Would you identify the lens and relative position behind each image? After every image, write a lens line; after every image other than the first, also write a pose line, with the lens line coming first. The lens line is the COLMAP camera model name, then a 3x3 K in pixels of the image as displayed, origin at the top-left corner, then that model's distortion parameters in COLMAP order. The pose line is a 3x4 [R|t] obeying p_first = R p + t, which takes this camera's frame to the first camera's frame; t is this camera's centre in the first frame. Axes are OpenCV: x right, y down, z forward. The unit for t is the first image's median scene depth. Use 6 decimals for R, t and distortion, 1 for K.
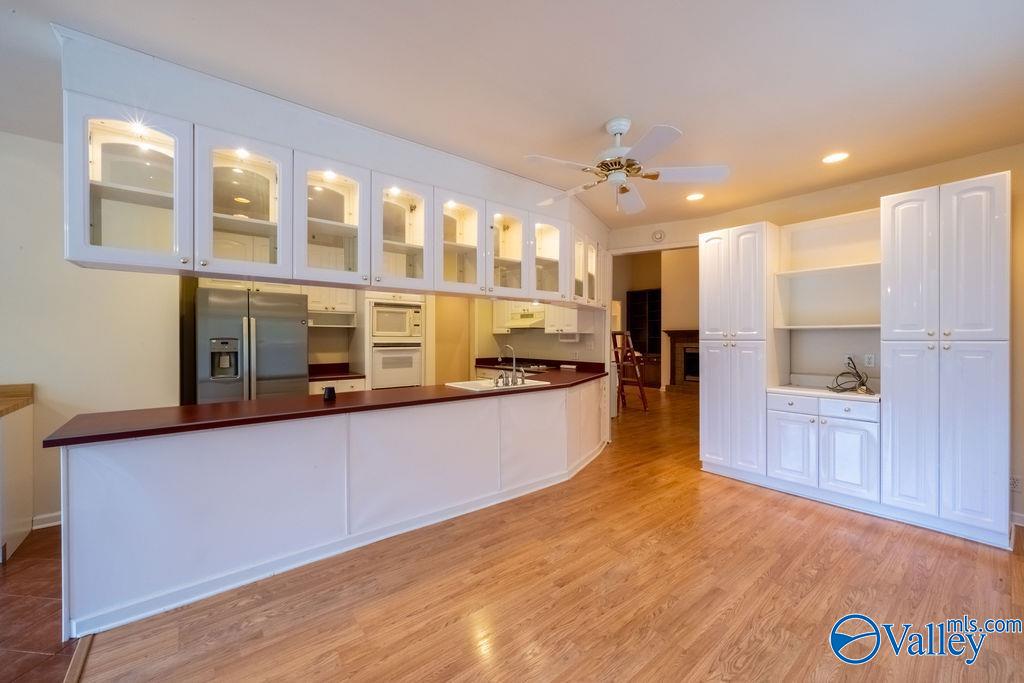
lens RADIAL K [[399.4, 0, 512.0], [0, 399.4, 337.6], [0, 0, 1]] dist [0.002648, -0.000215]
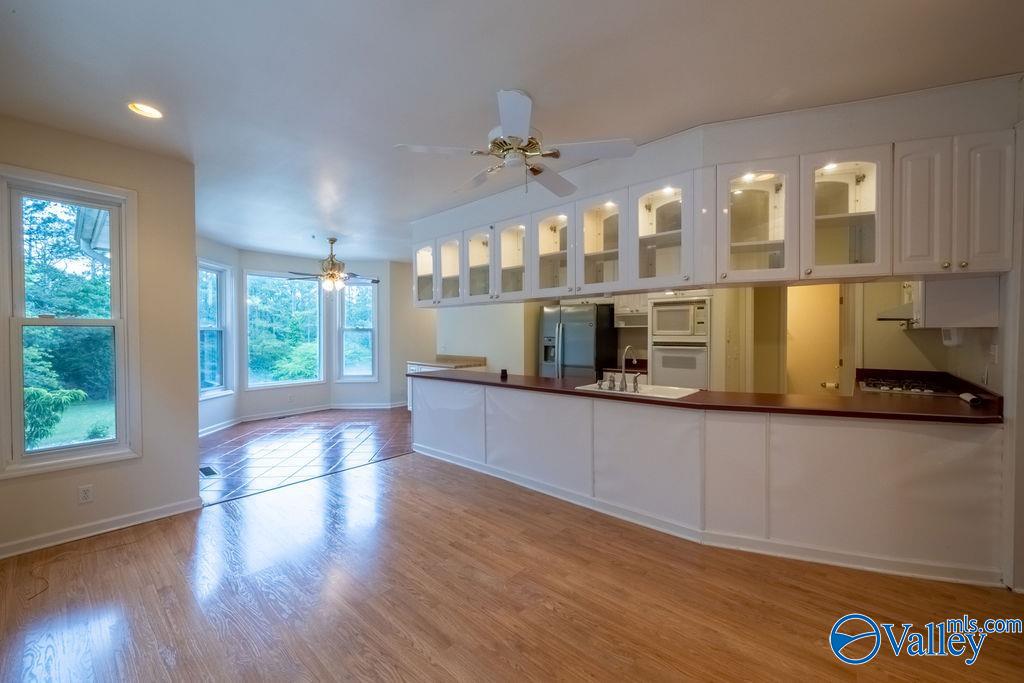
lens RADIAL K [[399.4, 0, 509.5], [0, 399.4, 340.6], [0, 0, 1]] dist [0.002648, -0.000215]
pose [[0.161884, 0.009261, -0.986766, 0.865295], [0.001997, 0.999951, 0.009713, -0.000368], [0.986808, -0.003543, 0.161858, 0.641061]]
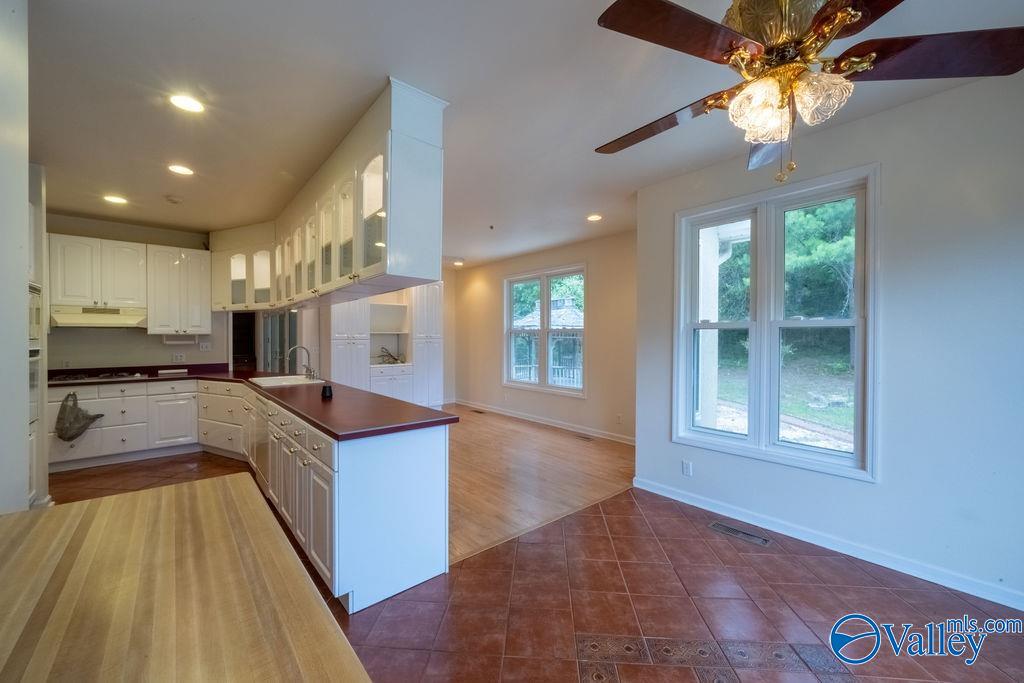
lens RADIAL K [[399.4, 0, 514.0], [0, 399.4, 338.2], [0, 0, 1]] dist [0.002648, -0.000215]
pose [[-0.034195, -0.014104, 0.999316, -1.351376], [-0.008382, 0.999869, 0.013825, -0.035211], [-0.999380, -0.007904, -0.034309, 0.449556]]
